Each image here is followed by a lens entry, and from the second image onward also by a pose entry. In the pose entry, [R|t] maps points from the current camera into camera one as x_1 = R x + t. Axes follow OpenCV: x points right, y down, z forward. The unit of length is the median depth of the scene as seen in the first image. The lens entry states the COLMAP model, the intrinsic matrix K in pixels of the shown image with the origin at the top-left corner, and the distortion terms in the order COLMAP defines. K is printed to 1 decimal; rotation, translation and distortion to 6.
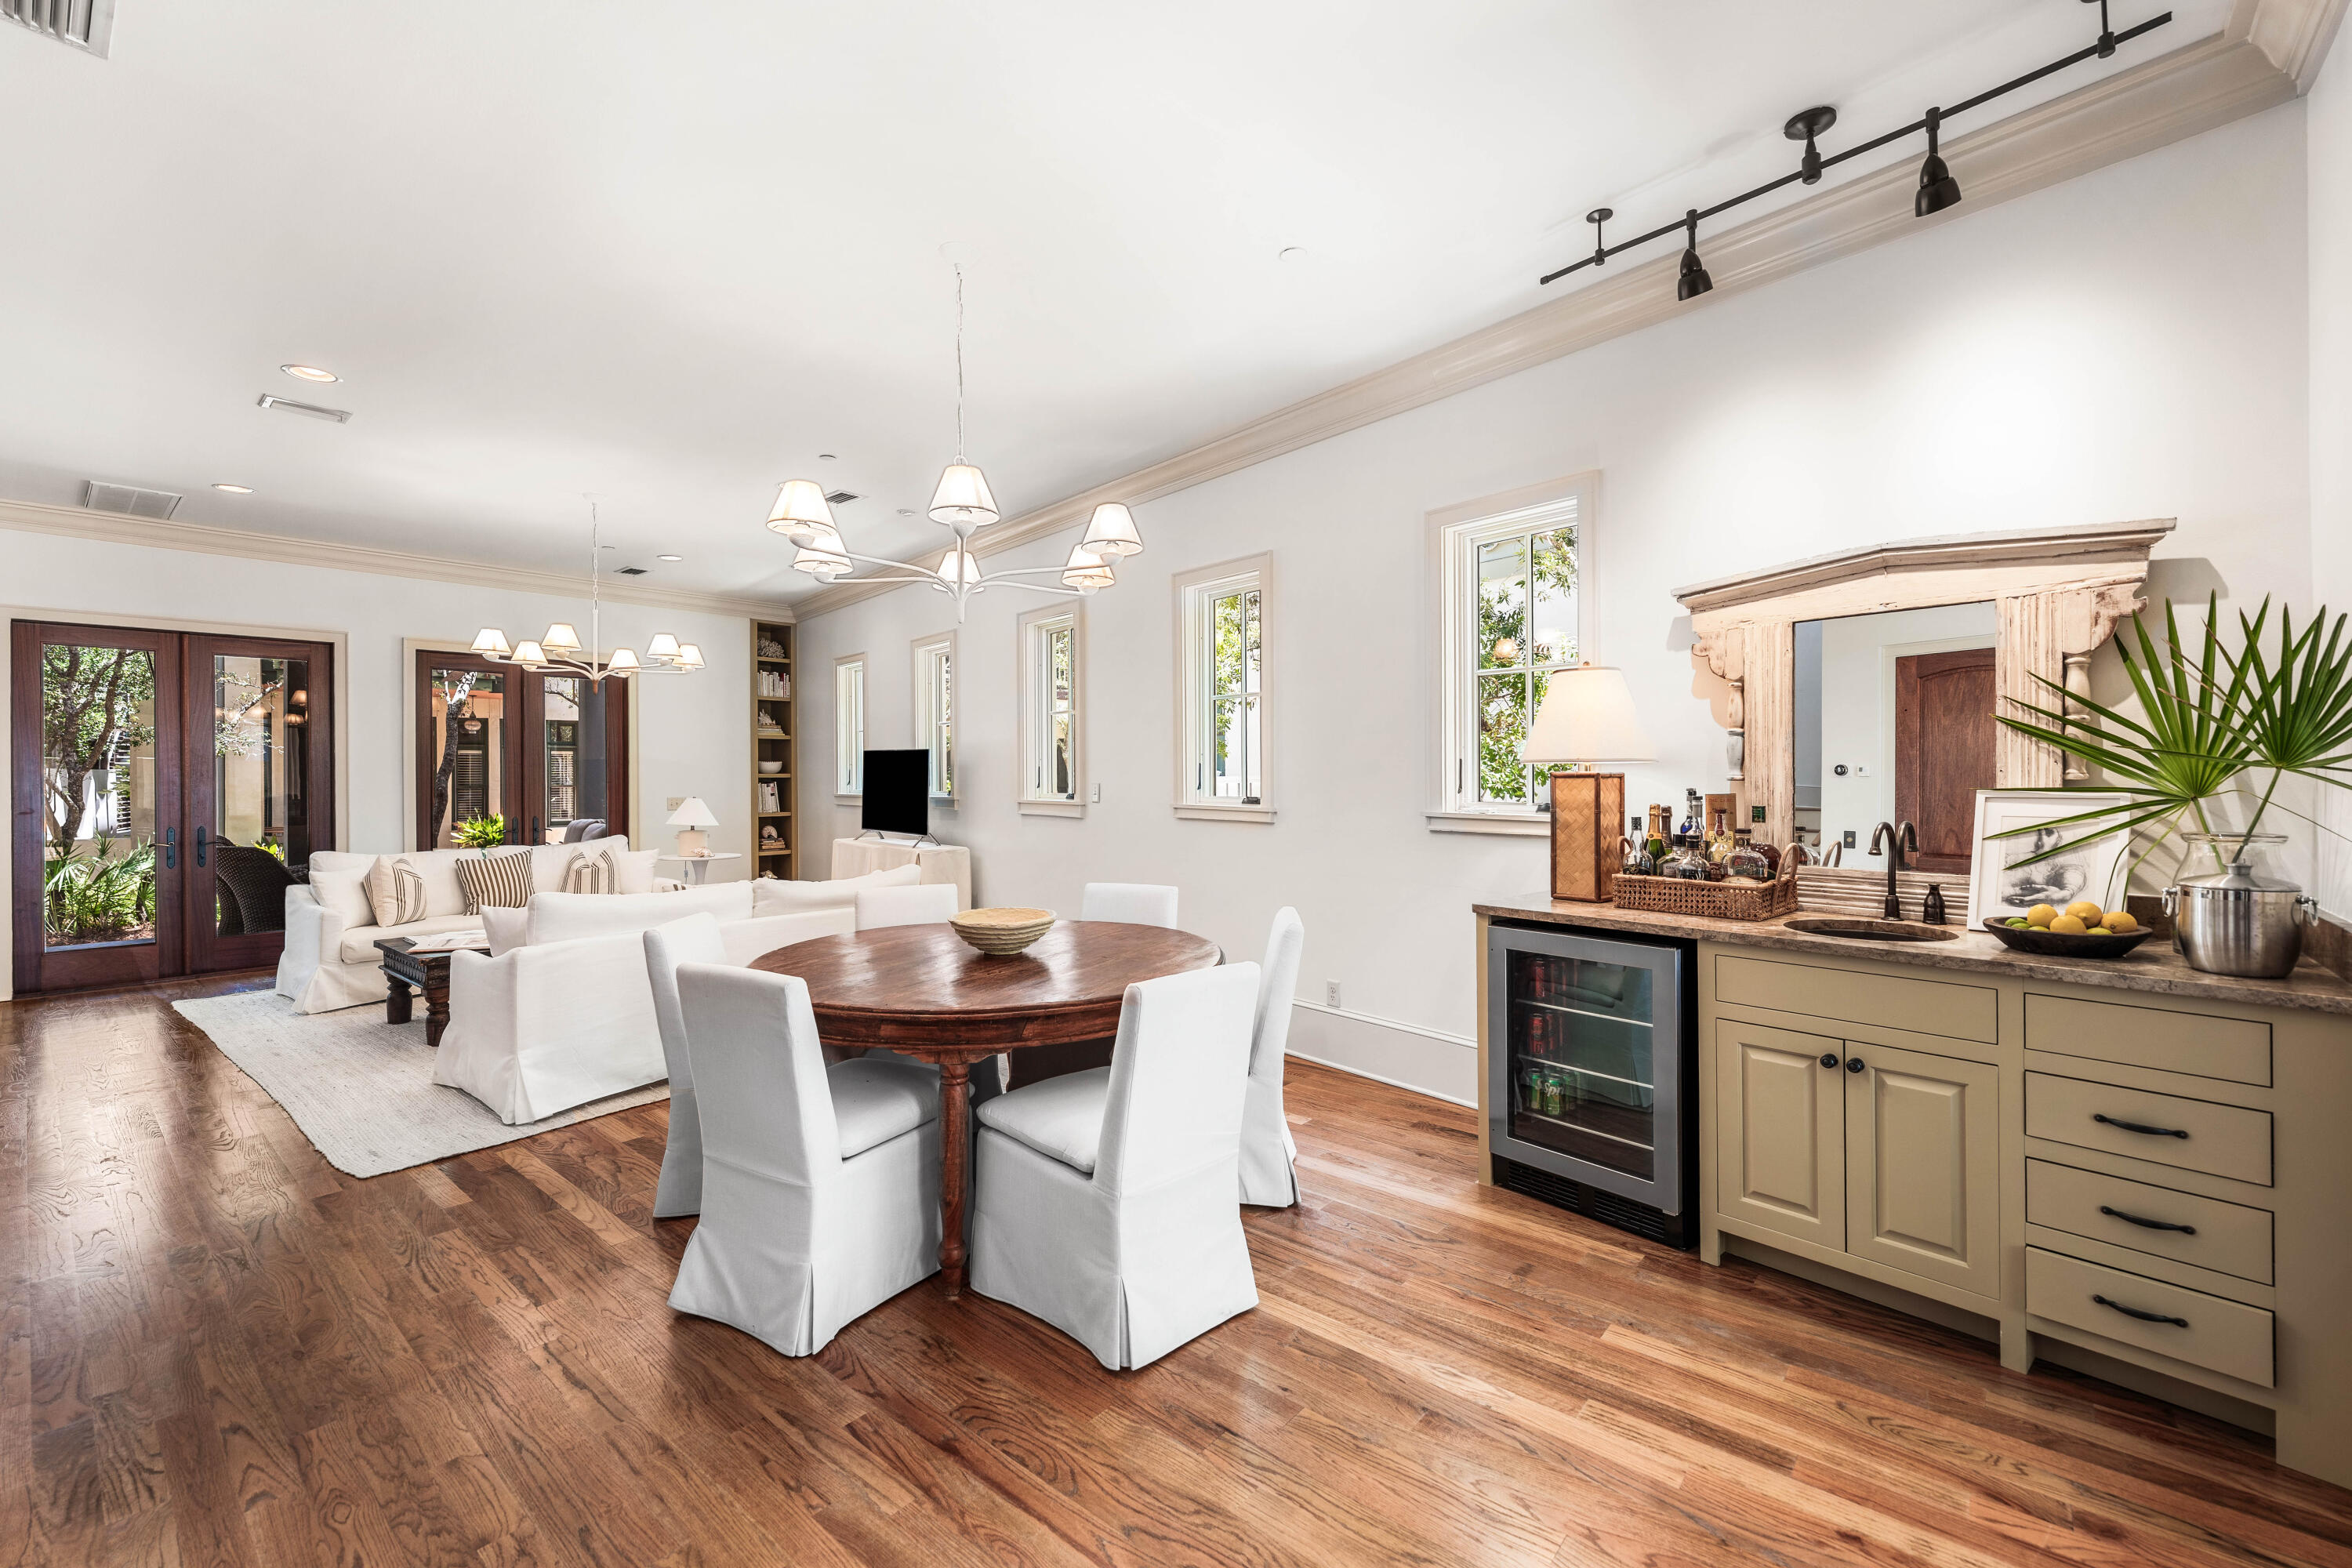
lens RADIAL K [[990.4, 0, 1188.0], [0, 990.4, 775.3], [0, 0, 1]] dist [0.002160, 0.000243]
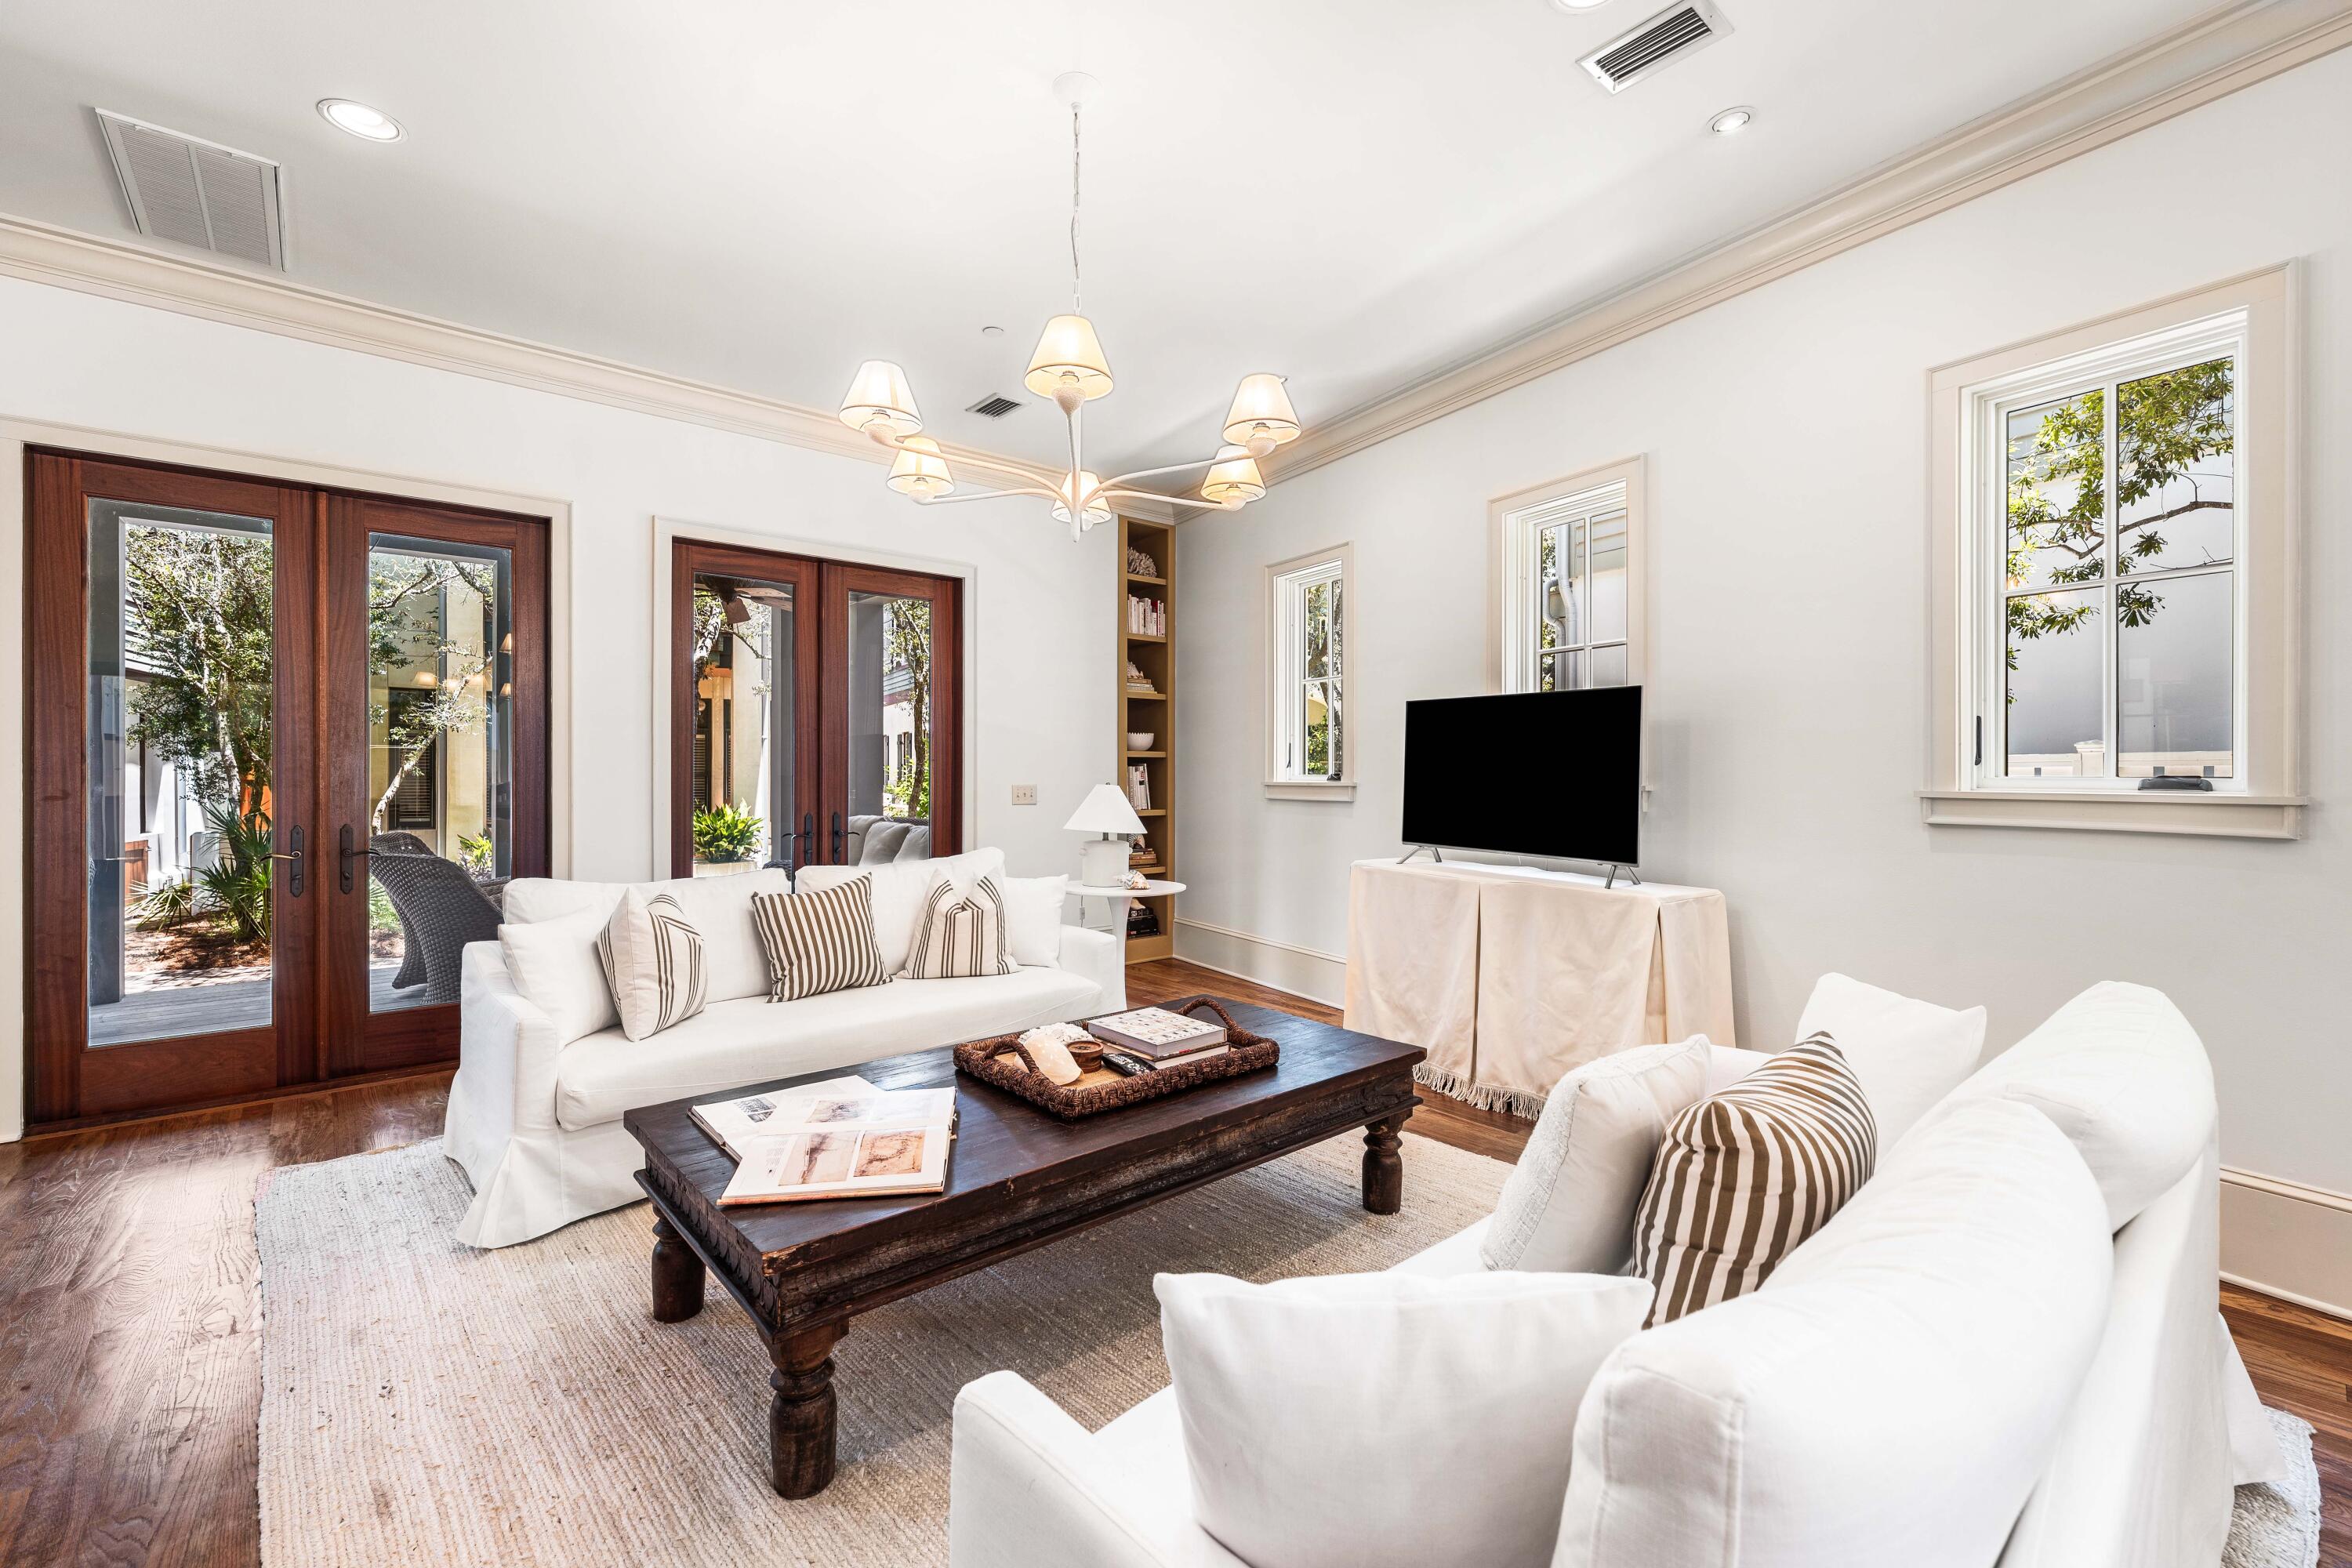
lens RADIAL K [[975.9, 0, 1174.4], [0, 975.9, 773.5], [0, 0, 1]] dist [0.000281, 0.000055]
pose [[0.989056, 0.006288, -0.147407, -0.454572], [-0.006347, 0.999980, 0.000076, 0.019675], [0.147404, 0.000861, 0.989076, 0.536145]]
